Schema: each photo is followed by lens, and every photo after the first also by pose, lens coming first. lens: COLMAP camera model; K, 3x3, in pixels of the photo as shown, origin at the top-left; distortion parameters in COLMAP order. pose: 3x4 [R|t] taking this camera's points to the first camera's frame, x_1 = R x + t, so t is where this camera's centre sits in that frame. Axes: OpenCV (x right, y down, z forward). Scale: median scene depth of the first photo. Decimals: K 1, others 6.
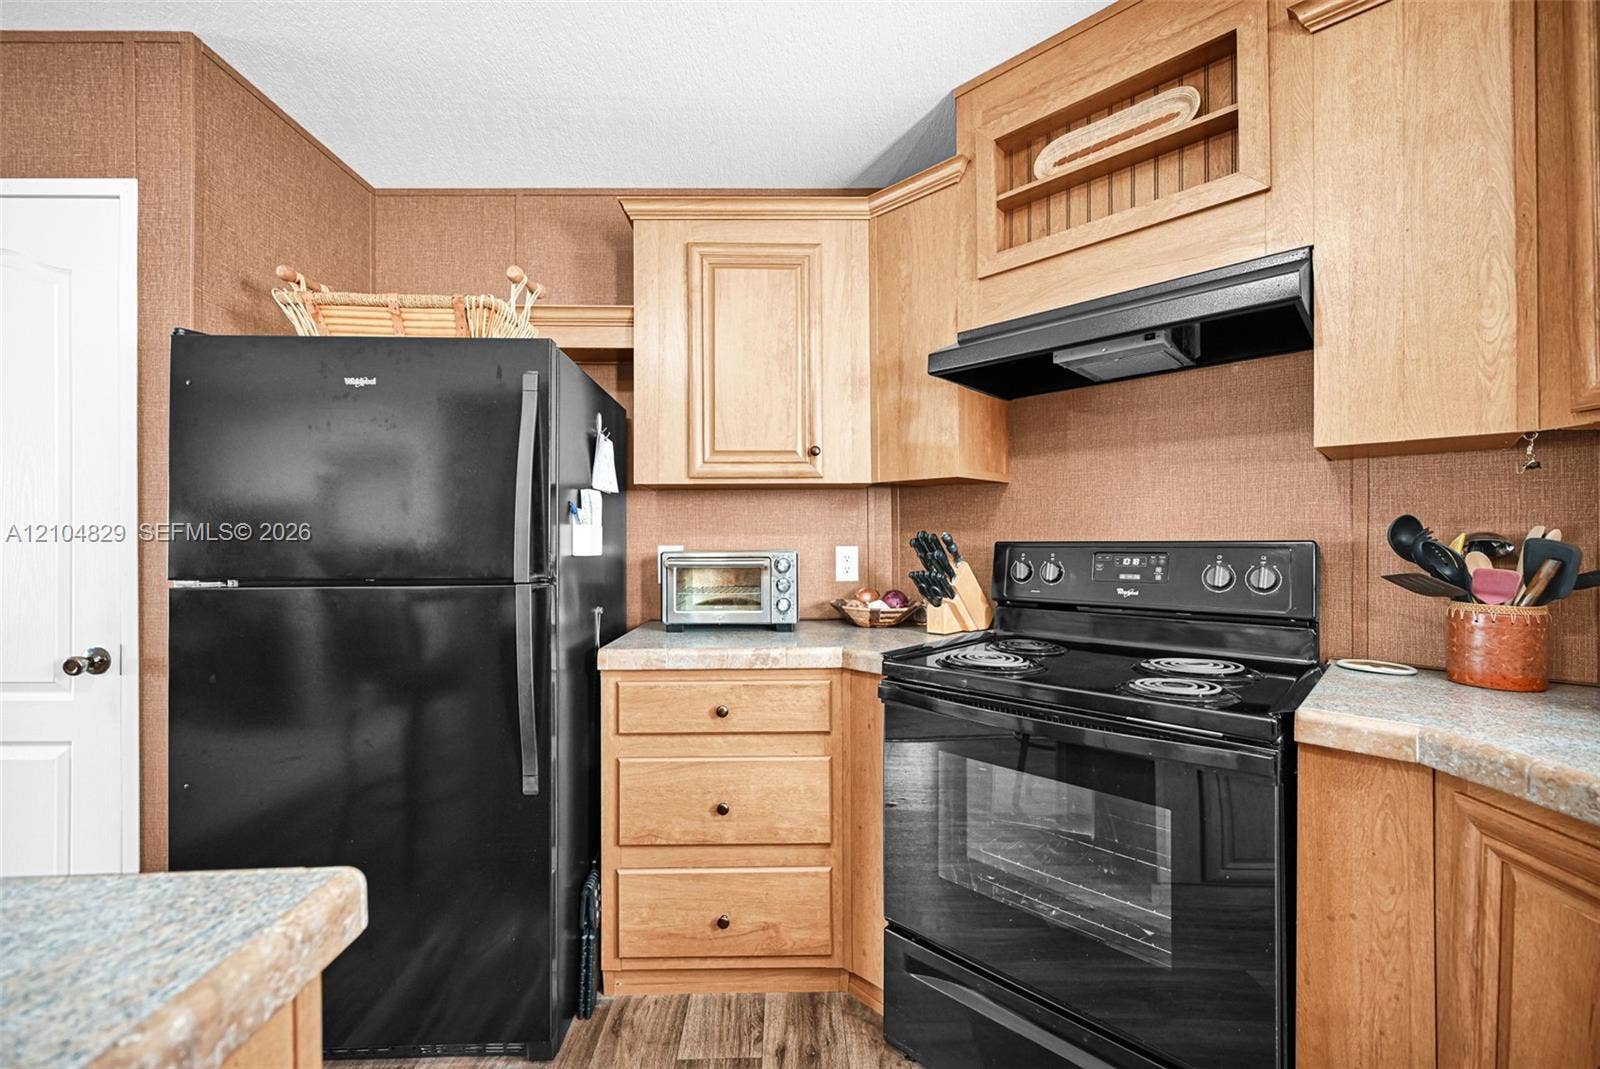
lens RADIAL K [[633.6, 0, 800.0], [0, 633.6, 534.5], [0, 0, 1]] dist [-0.000063, -0.000001]
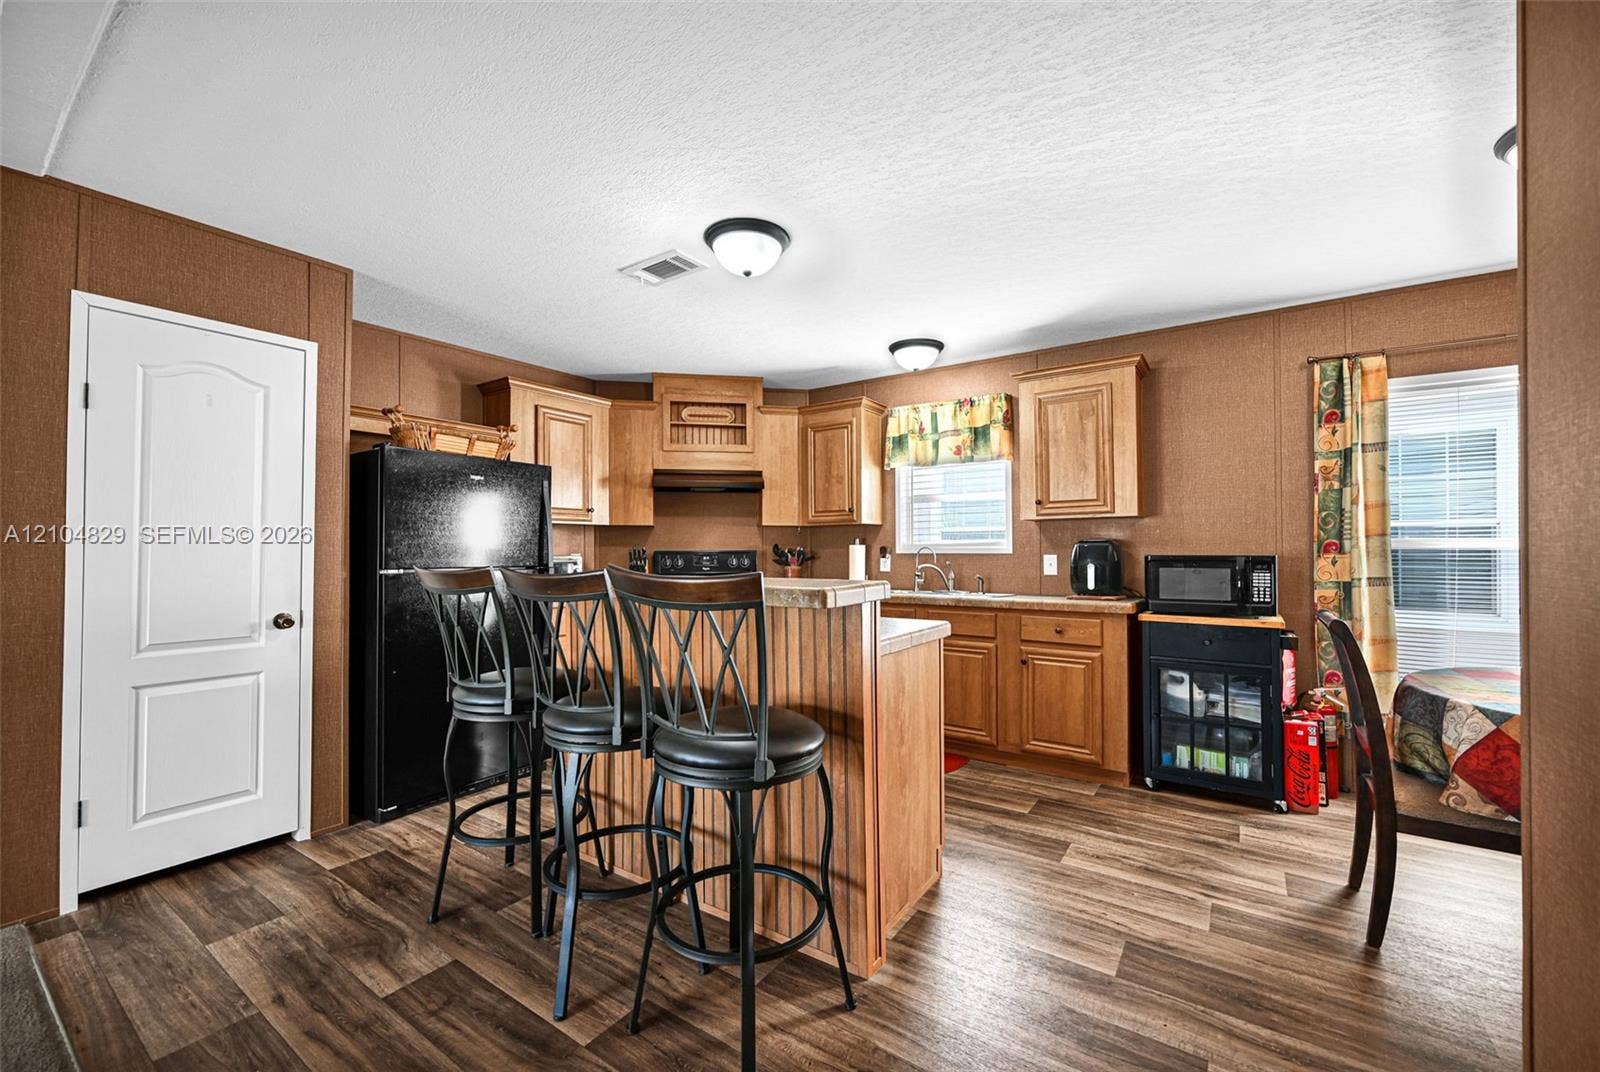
lens RADIAL K [[633.6, 0, 800.0], [0, 633.6, 536.0], [0, 0, 1]] dist [-0.000063, -0.000001]
pose [[0.584999, 0.020142, 0.810784, -1.523736], [-0.005105, 0.999763, -0.021153, 0.001520], [-0.811018, 0.008235, 0.584963, -1.002056]]
